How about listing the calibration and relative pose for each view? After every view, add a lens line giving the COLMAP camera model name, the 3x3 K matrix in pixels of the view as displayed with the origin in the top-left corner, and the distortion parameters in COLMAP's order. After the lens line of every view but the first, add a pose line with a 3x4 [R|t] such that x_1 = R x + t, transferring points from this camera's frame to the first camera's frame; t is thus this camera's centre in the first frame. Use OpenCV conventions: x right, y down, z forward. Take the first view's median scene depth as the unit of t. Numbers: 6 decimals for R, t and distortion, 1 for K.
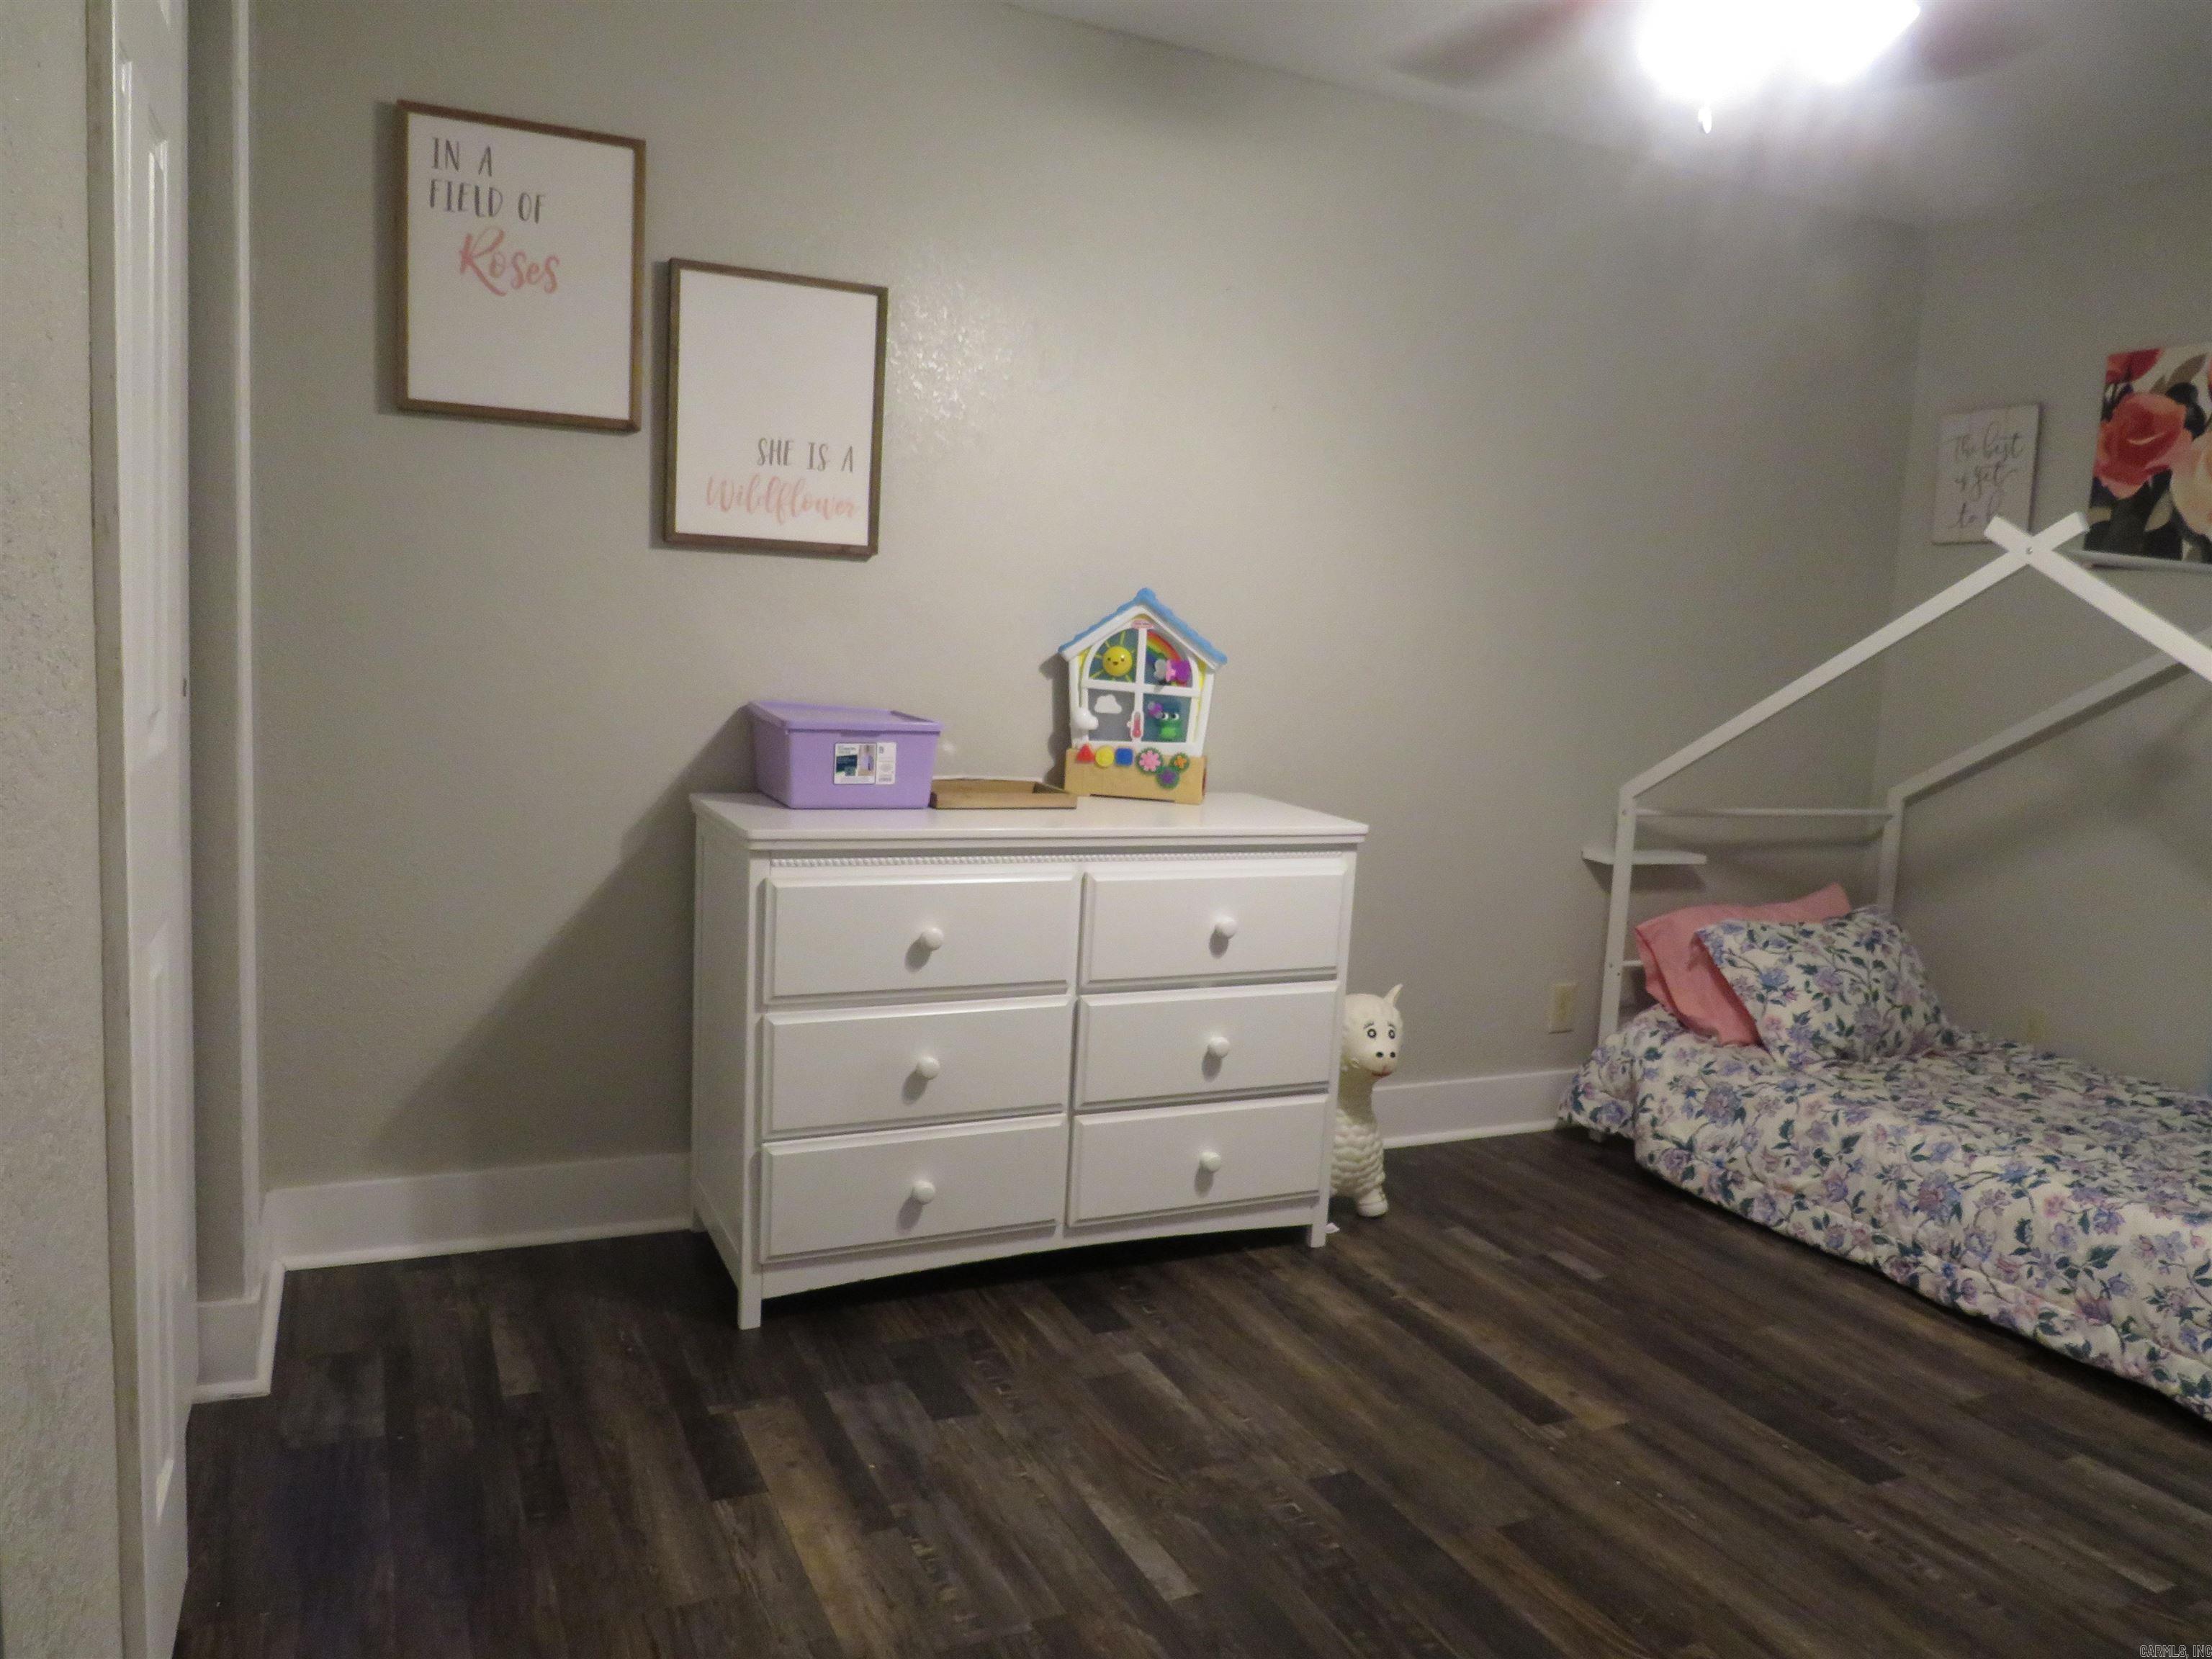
lens RADIAL K [[1562.4, 0, 1095.2], [0, 1562.4, 833.1], [0, 0, 1]] dist [-0.035426, 0.018896]
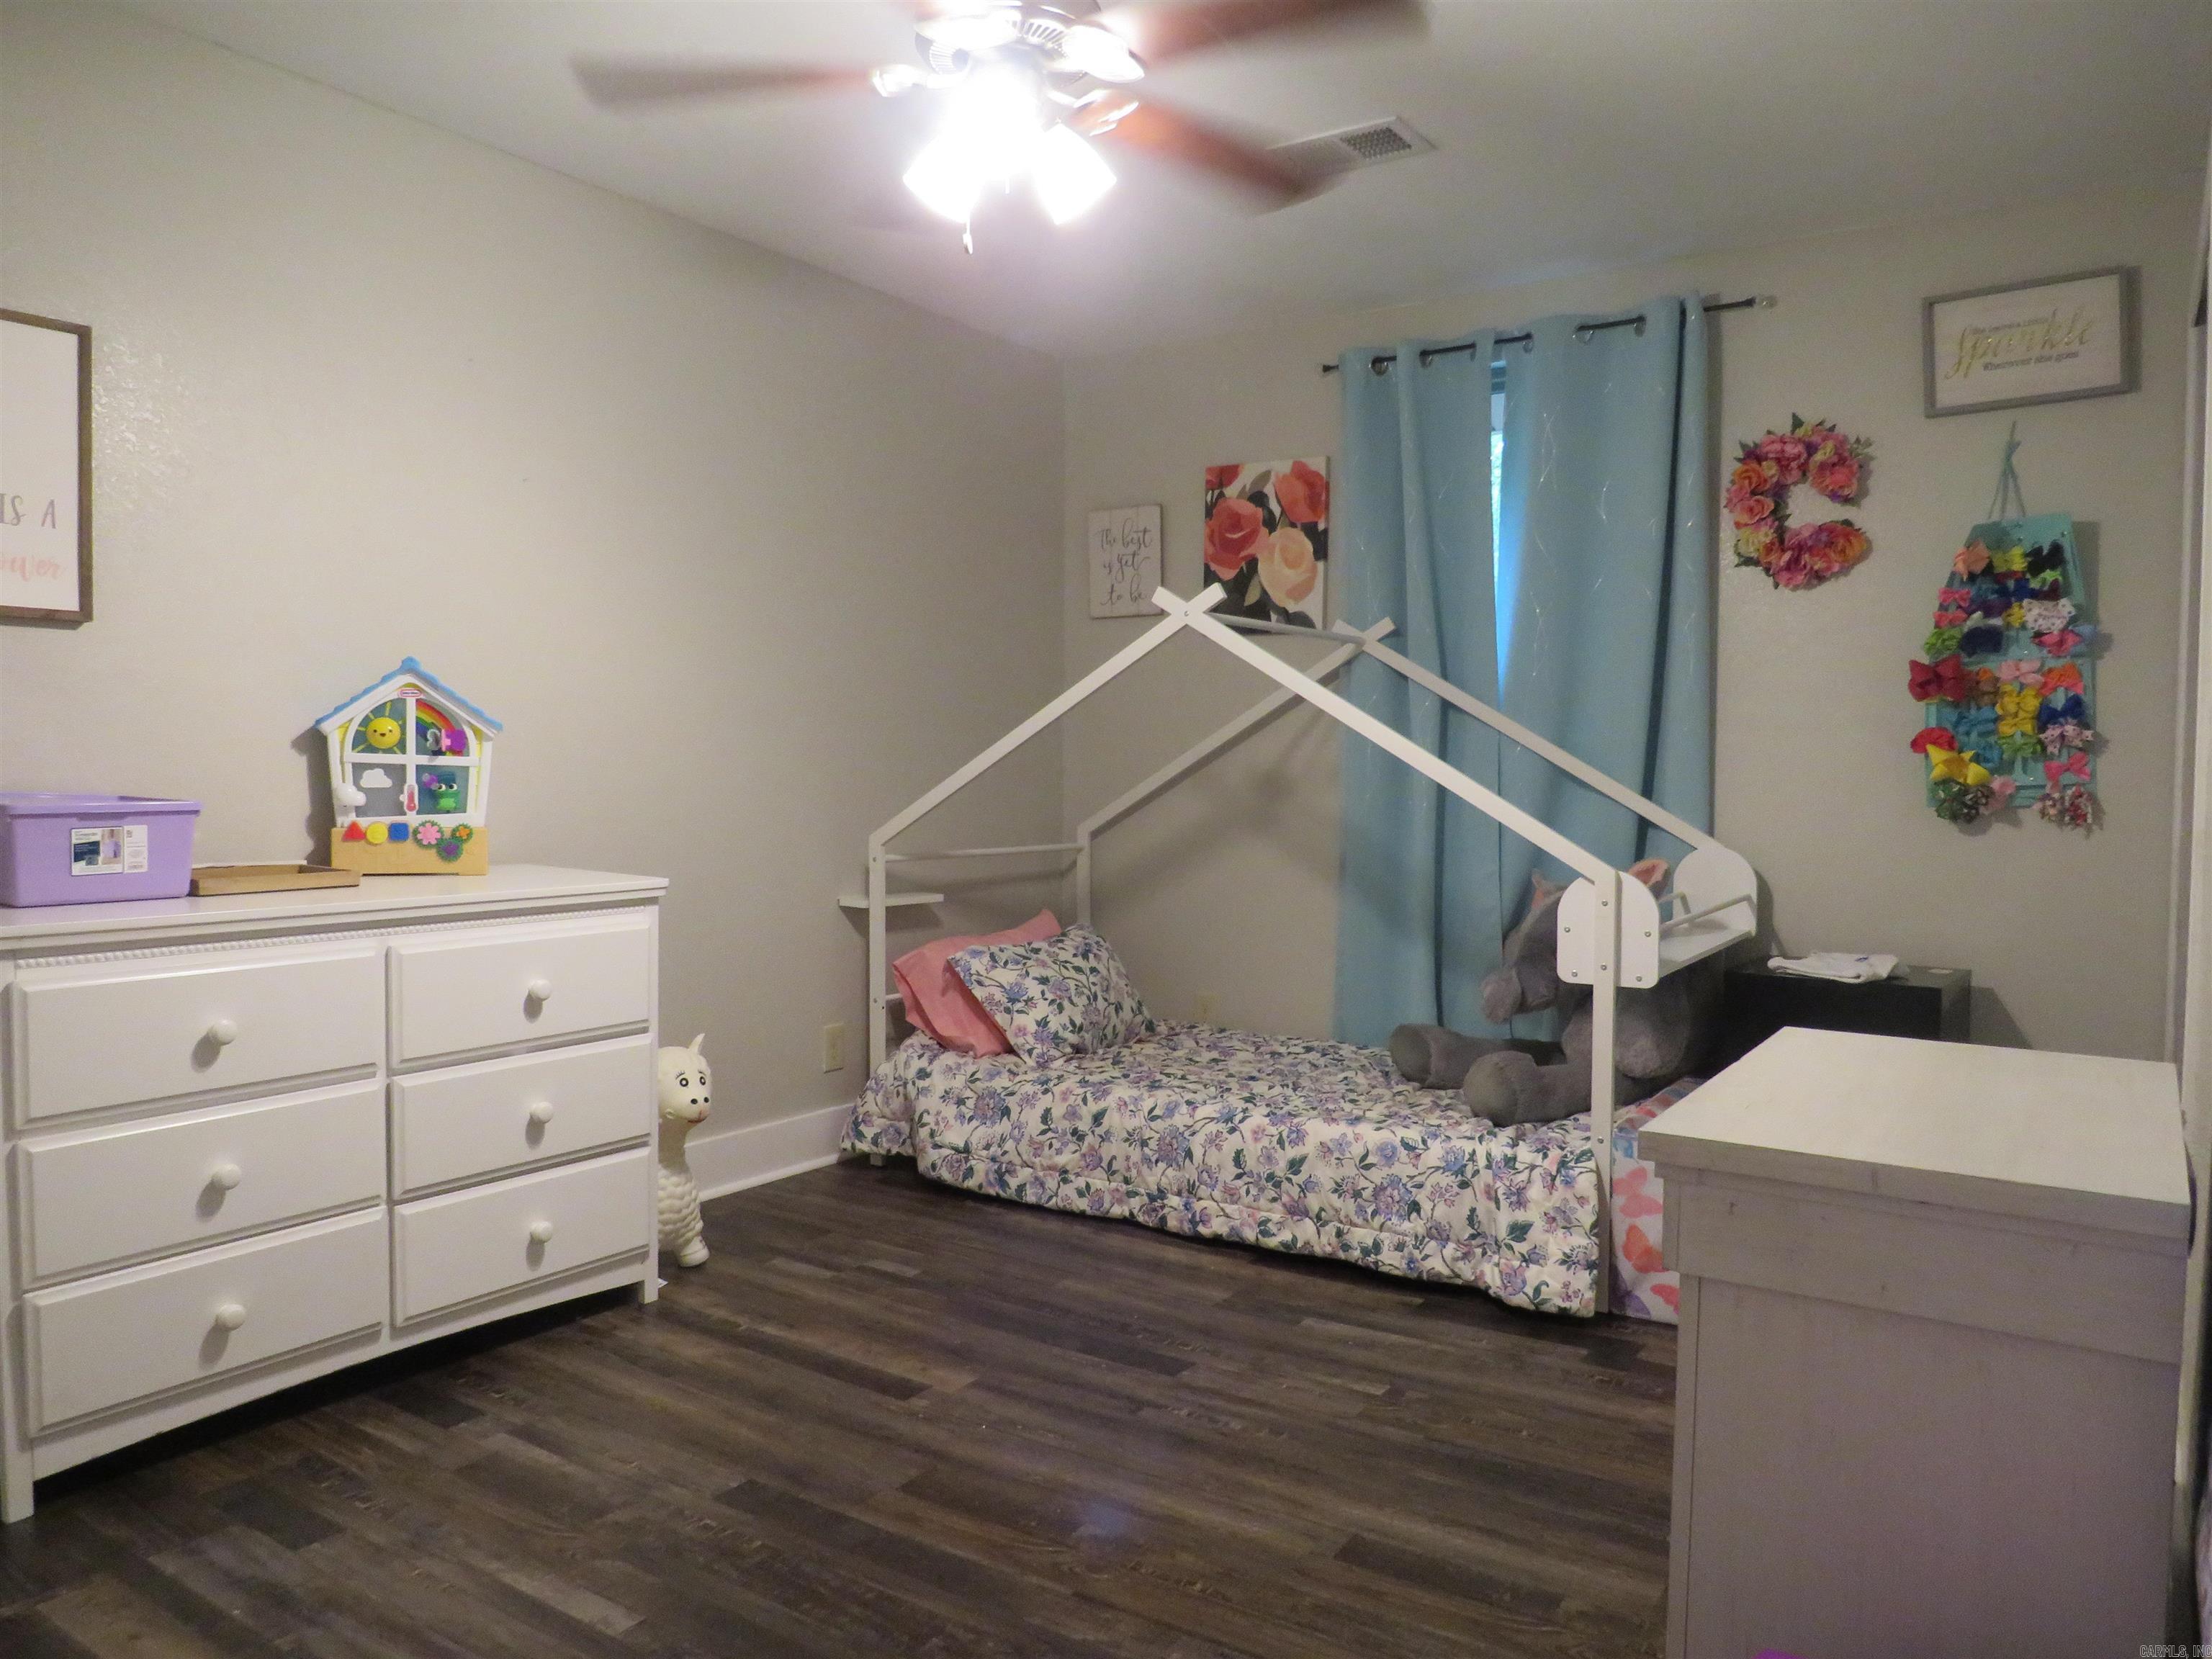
lens RADIAL K [[1562.4, 0, 1095.2], [0, 1562.4, 833.1], [0, 0, 1]] dist [-0.035426, 0.018896]
pose [[0.861595, -0.066507, 0.503221, -0.093680], [0.099373, 0.994296, -0.038733, 0.031417], [-0.497774, 0.083379, 0.863289, -0.034259]]
